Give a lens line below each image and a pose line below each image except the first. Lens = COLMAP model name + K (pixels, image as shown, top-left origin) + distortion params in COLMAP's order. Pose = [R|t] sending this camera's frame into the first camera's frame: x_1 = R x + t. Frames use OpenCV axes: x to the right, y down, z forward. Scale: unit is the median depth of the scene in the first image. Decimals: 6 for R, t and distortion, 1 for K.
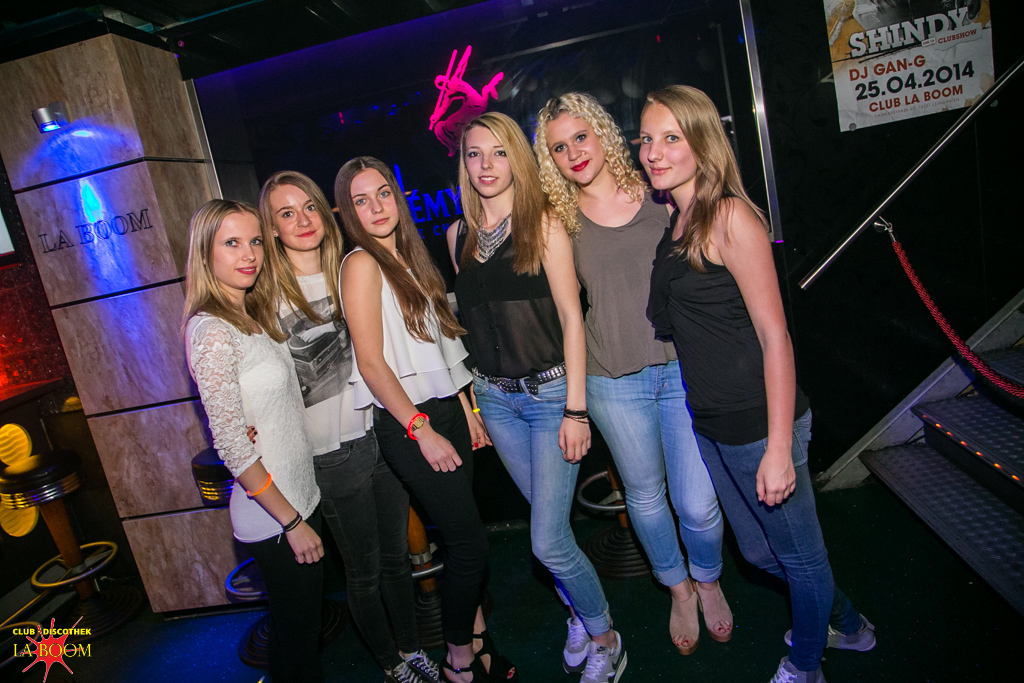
lens RADIAL K [[667.6, 0, 512.0], [0, 667.6, 341.5], [0, 0, 1]] dist [-0.120175, 0.051923]
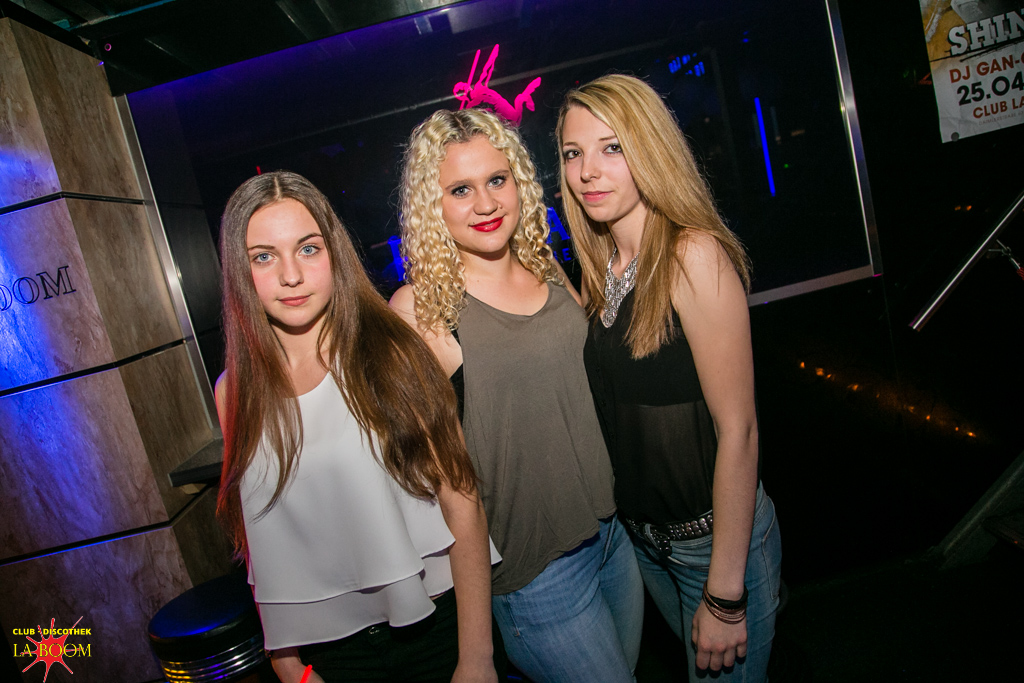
lens RADIAL K [[667.6, 0, 512.0], [0, 667.6, 341.5], [0, 0, 1]] dist [-0.120175, 0.051923]
pose [[0.992626, -0.054432, 0.108309, -0.159309], [0.062541, 0.995373, -0.072940, -0.041477], [-0.103837, 0.079176, 0.991438, 0.258404]]
